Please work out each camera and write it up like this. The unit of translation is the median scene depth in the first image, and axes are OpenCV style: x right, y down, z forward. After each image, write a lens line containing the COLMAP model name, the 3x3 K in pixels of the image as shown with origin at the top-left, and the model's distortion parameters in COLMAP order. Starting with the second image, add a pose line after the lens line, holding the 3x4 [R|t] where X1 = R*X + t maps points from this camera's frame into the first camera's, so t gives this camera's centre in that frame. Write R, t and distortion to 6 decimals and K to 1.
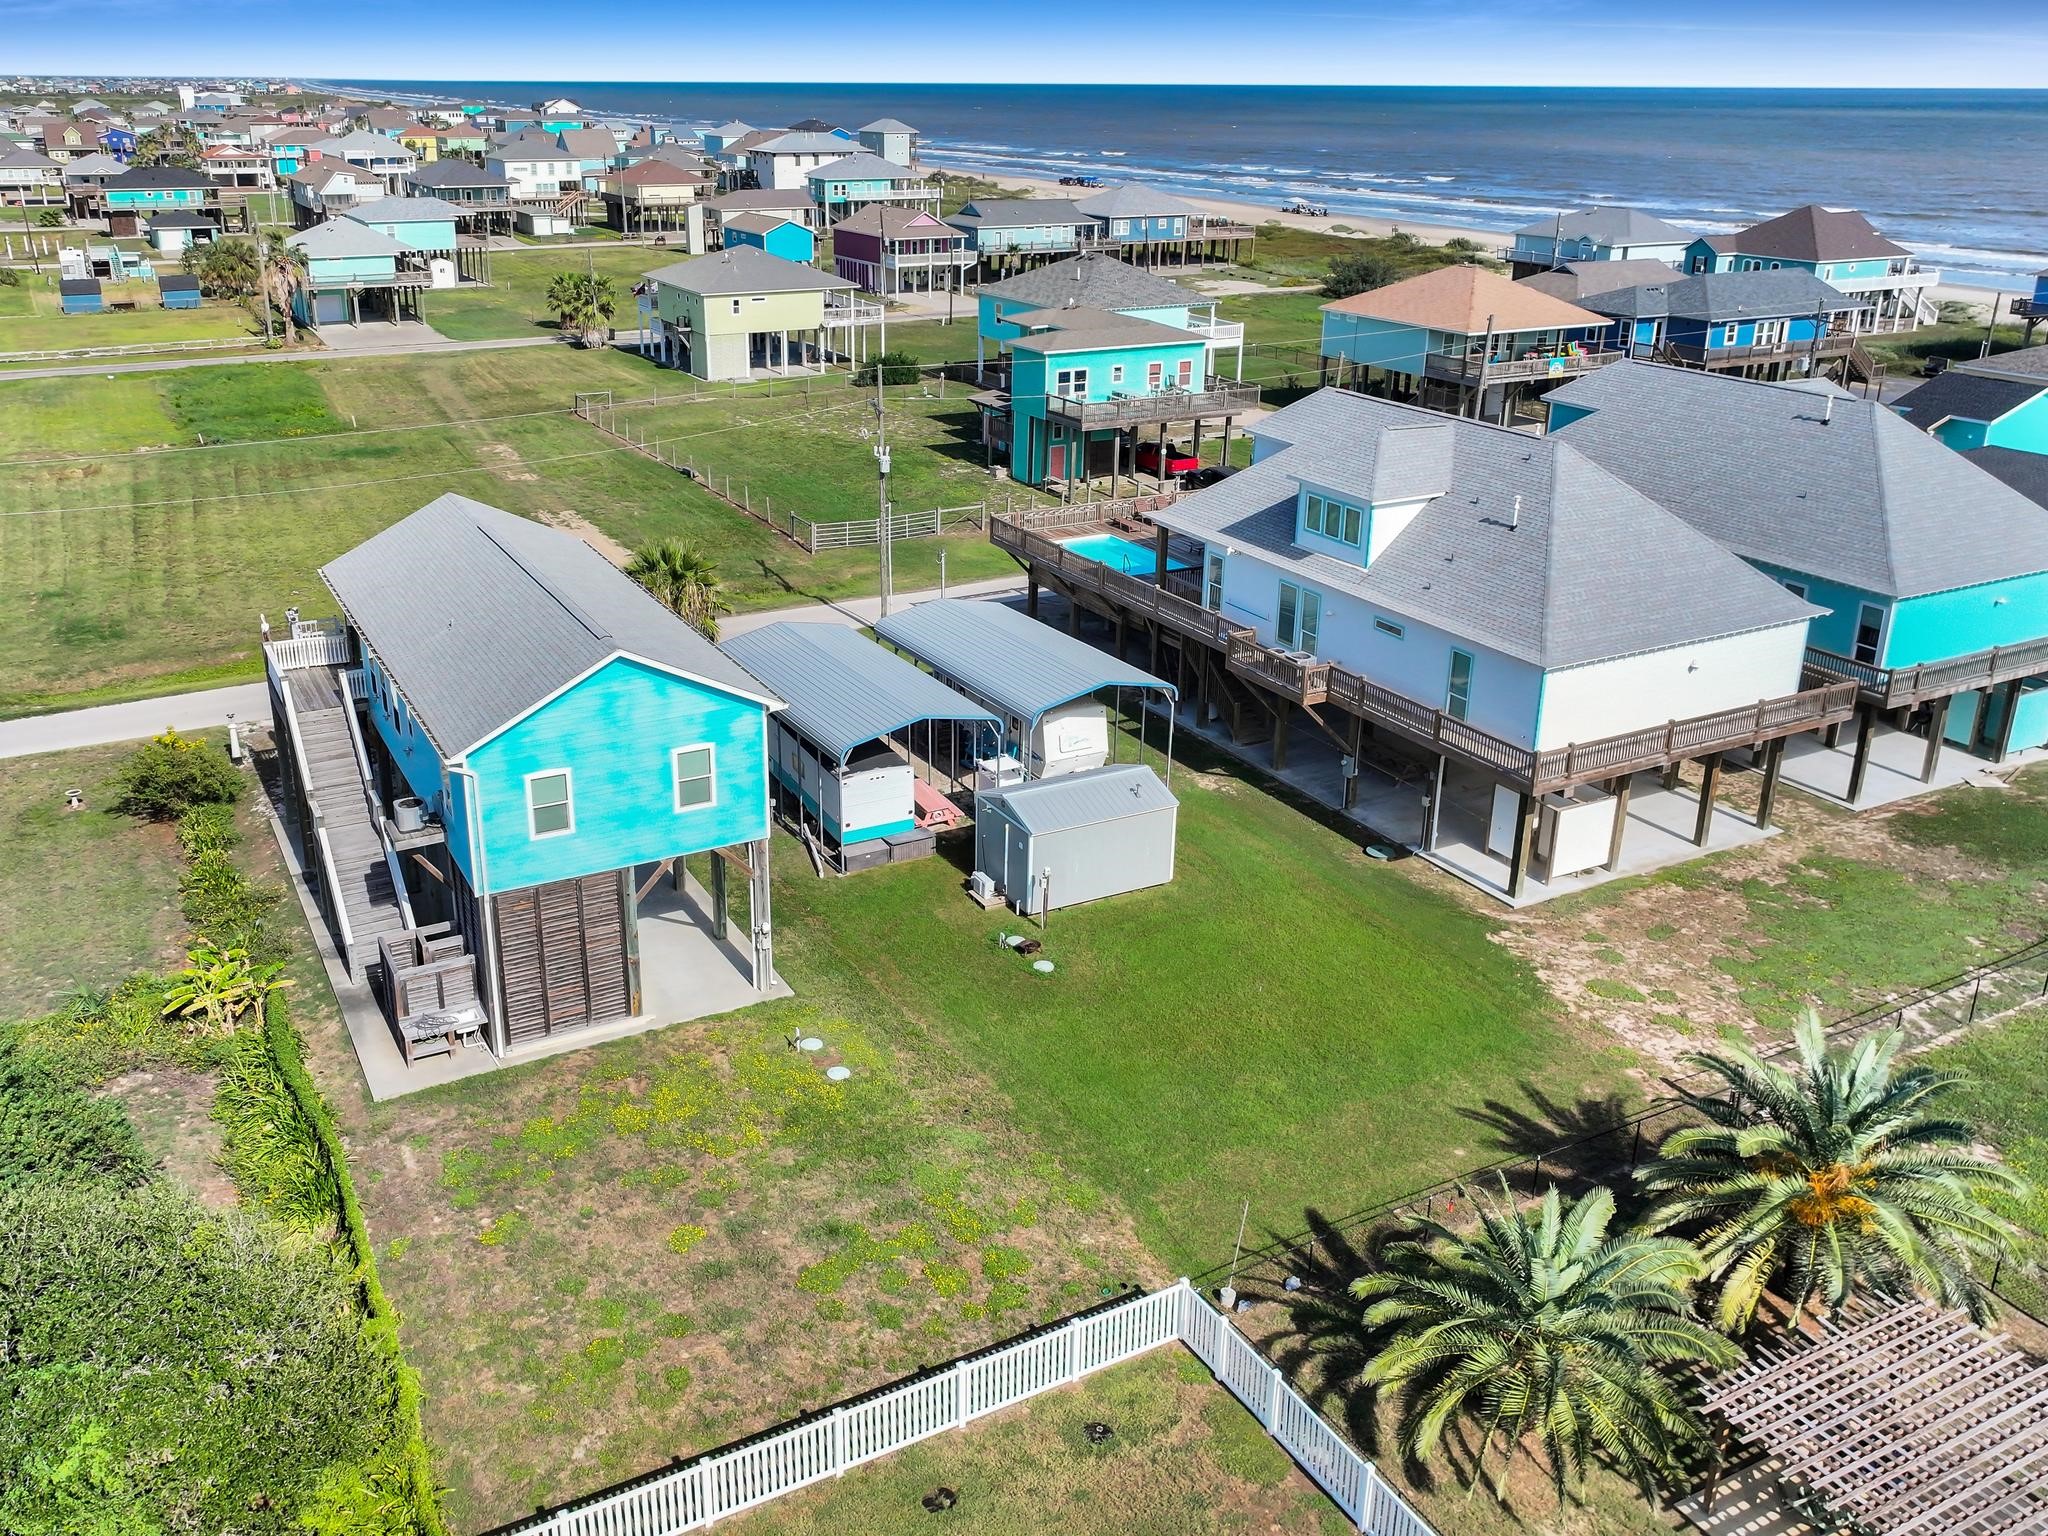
lens RADIAL K [[1755.9, 0, 1024.0], [0, 1755.9, 768.0], [0, 0, 1]] dist [0.000376, 0.001647]
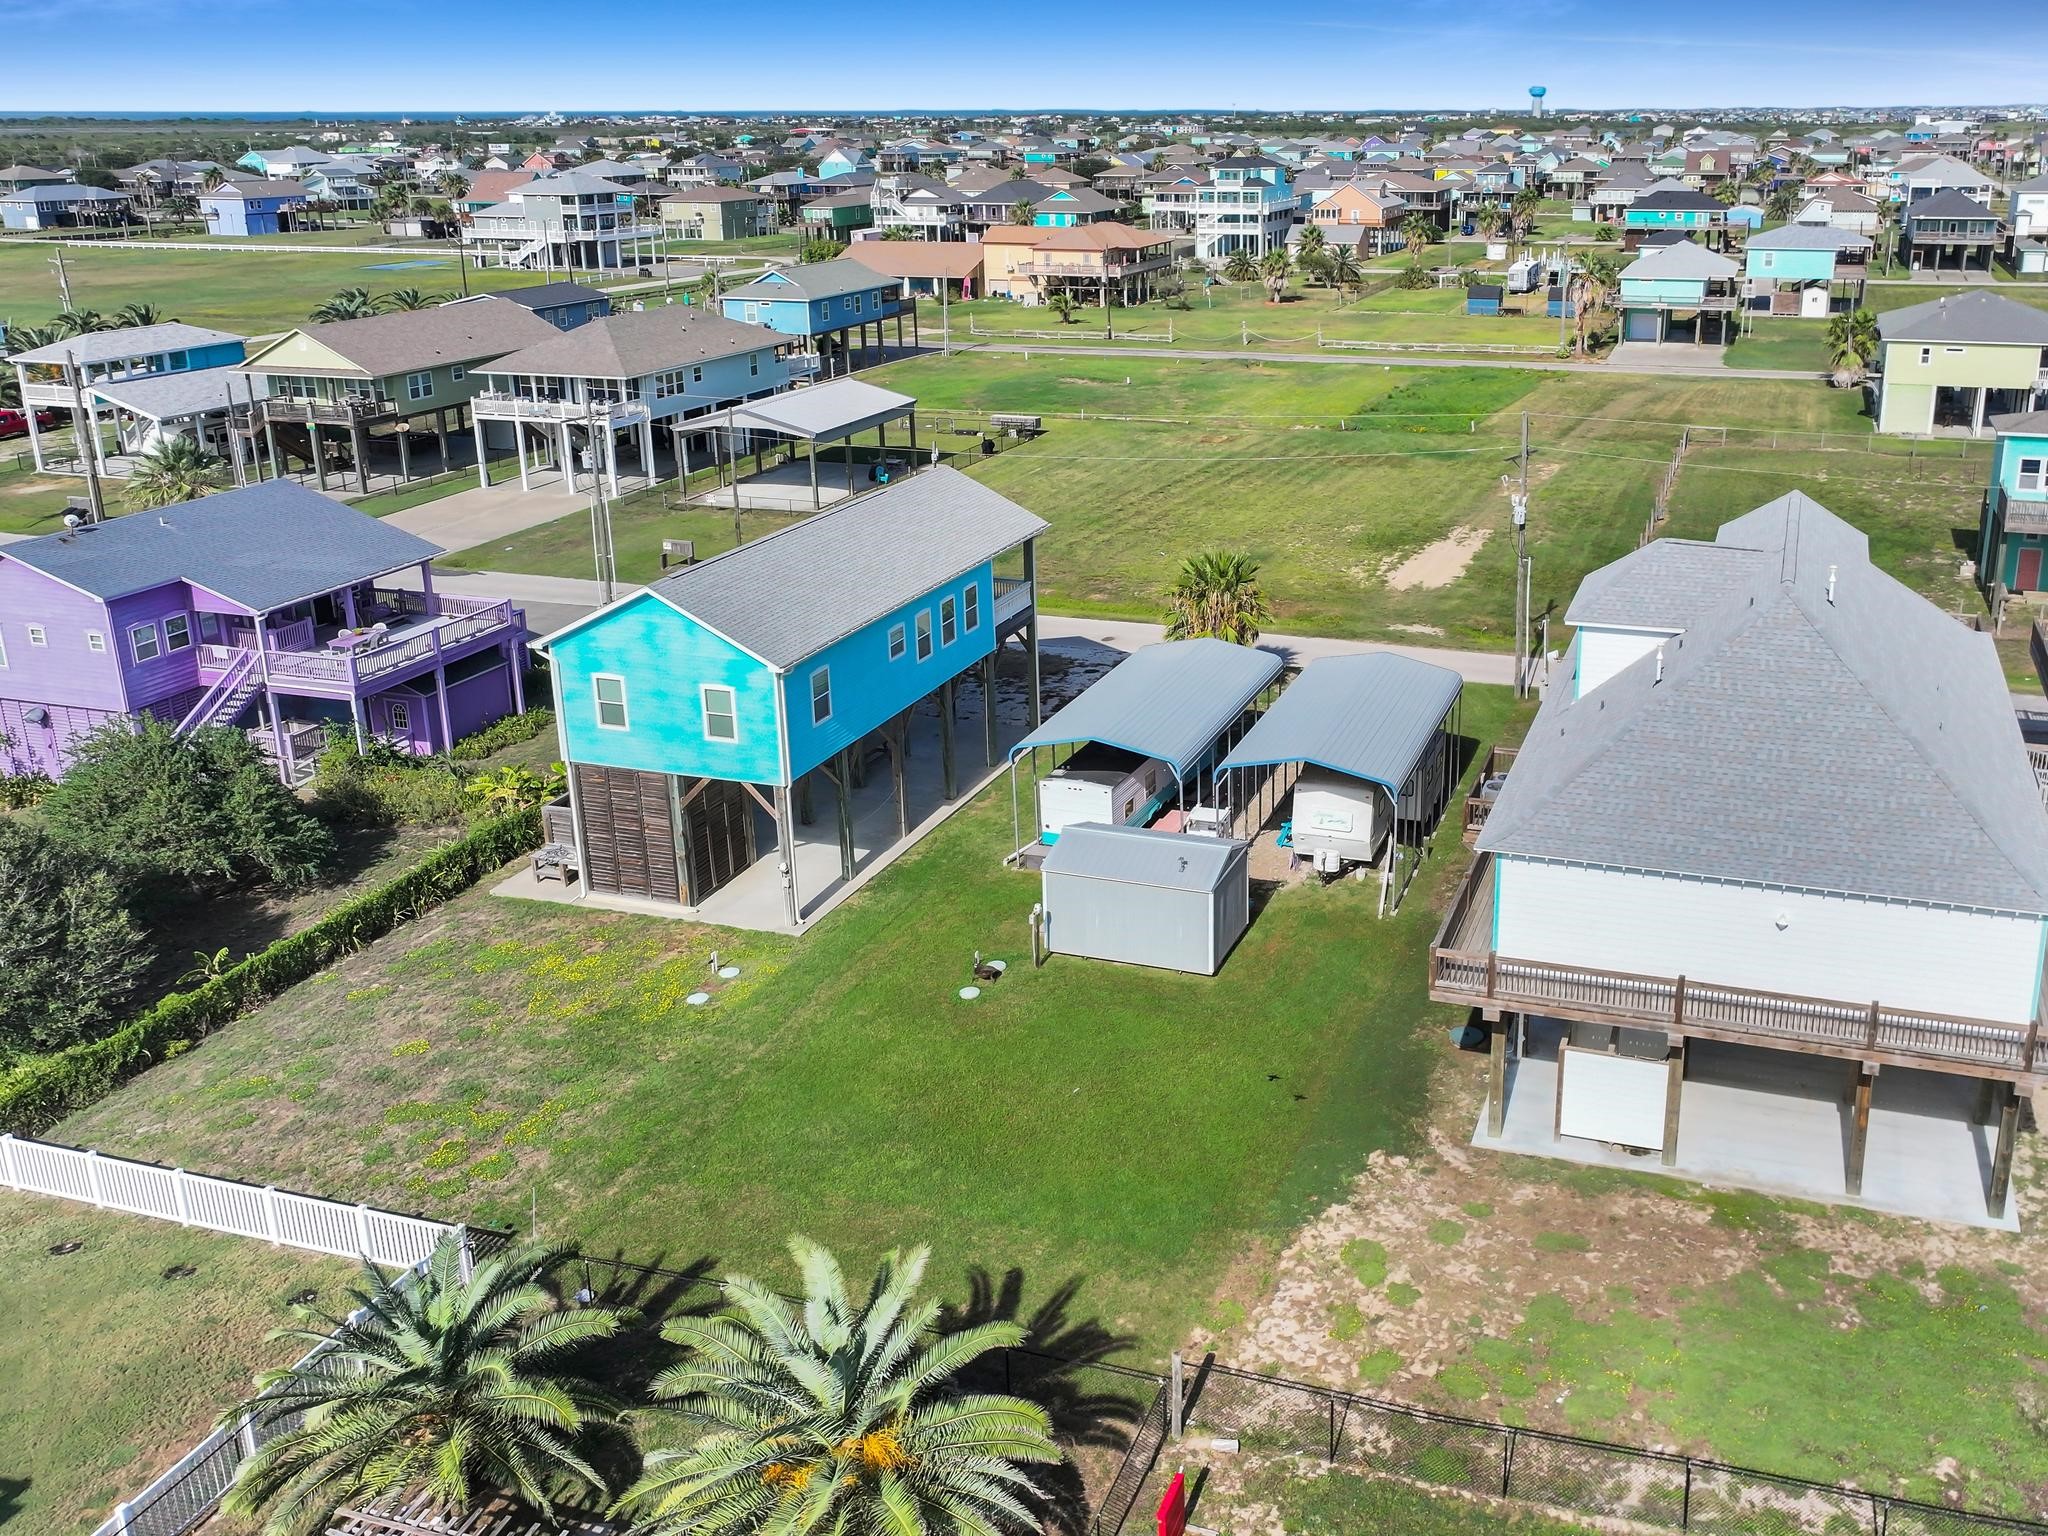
lens RADIAL K [[1797.4, 0, 1207.4], [0, 1797.4, 699.9], [0, 0, 1]] dist [0.003548, 0.001087]
pose [[0.688952, 0.220268, -0.690526, 0.748120], [-0.258335, 0.964761, 0.049999, -0.128331], [0.677206, 0.143940, 0.721577, 0.328462]]
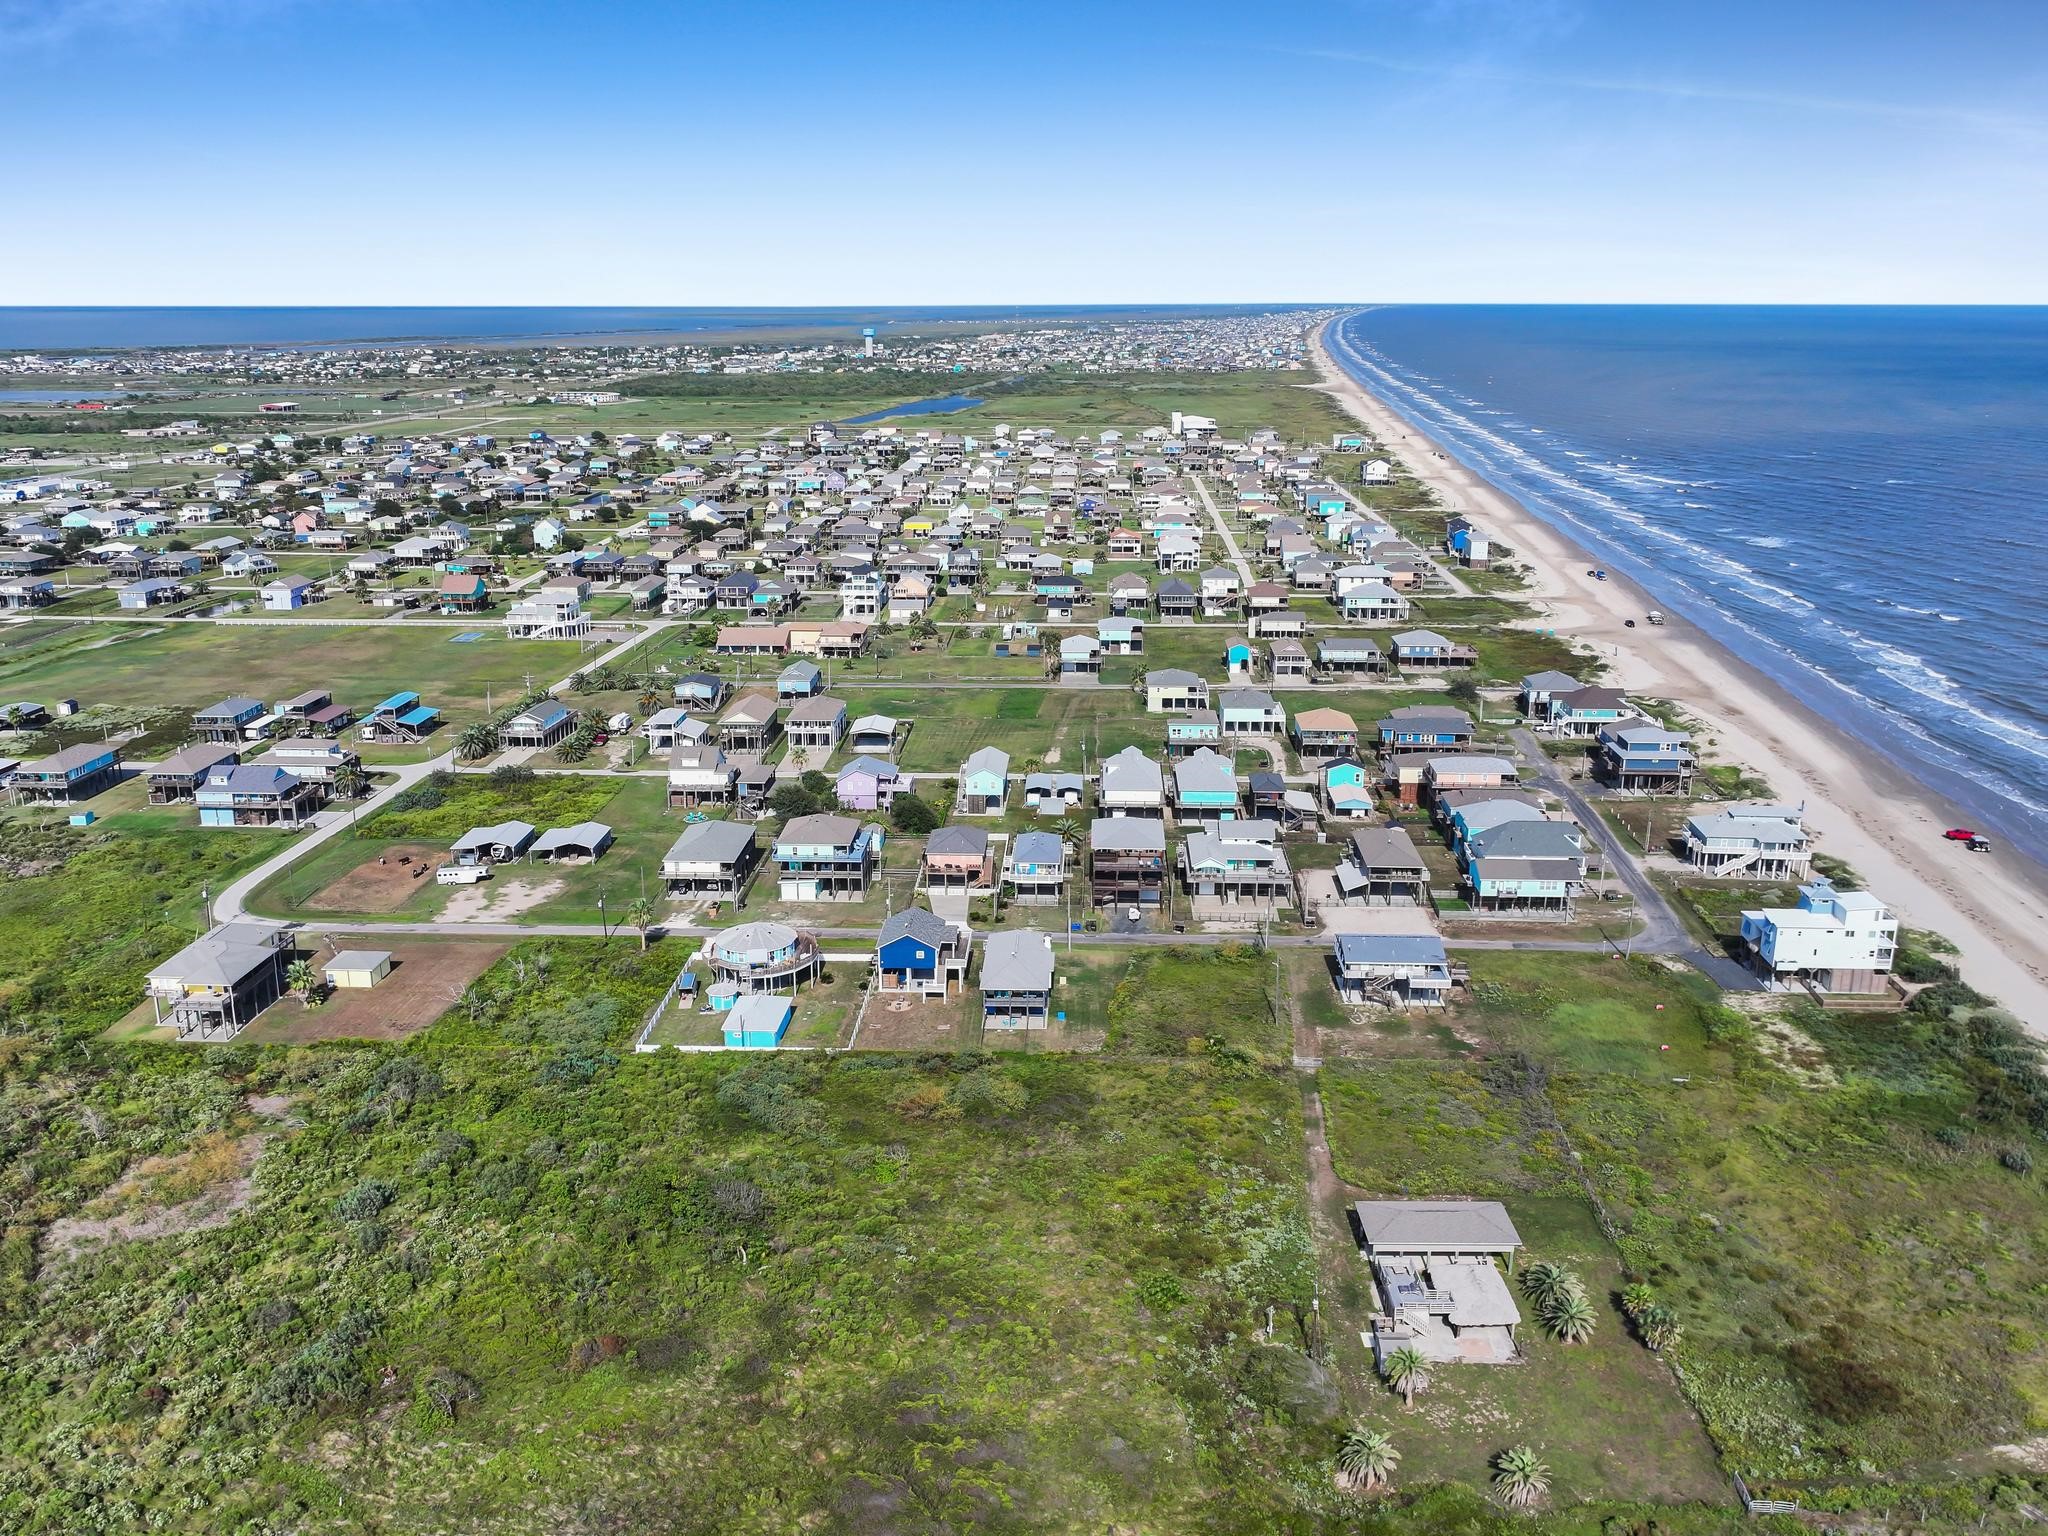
lens RADIAL K [[1672.0, 0, 1024.0], [0, 1672.0, 768.0], [0, 0, 1]] dist [-0.001681, 0.010285]
pose [[0.857177, 0.129226, -0.498546, 3.405869], [-0.186784, 0.980107, -0.067100, 0.375658], [0.479957, 0.150637, 0.864262, -5.074717]]
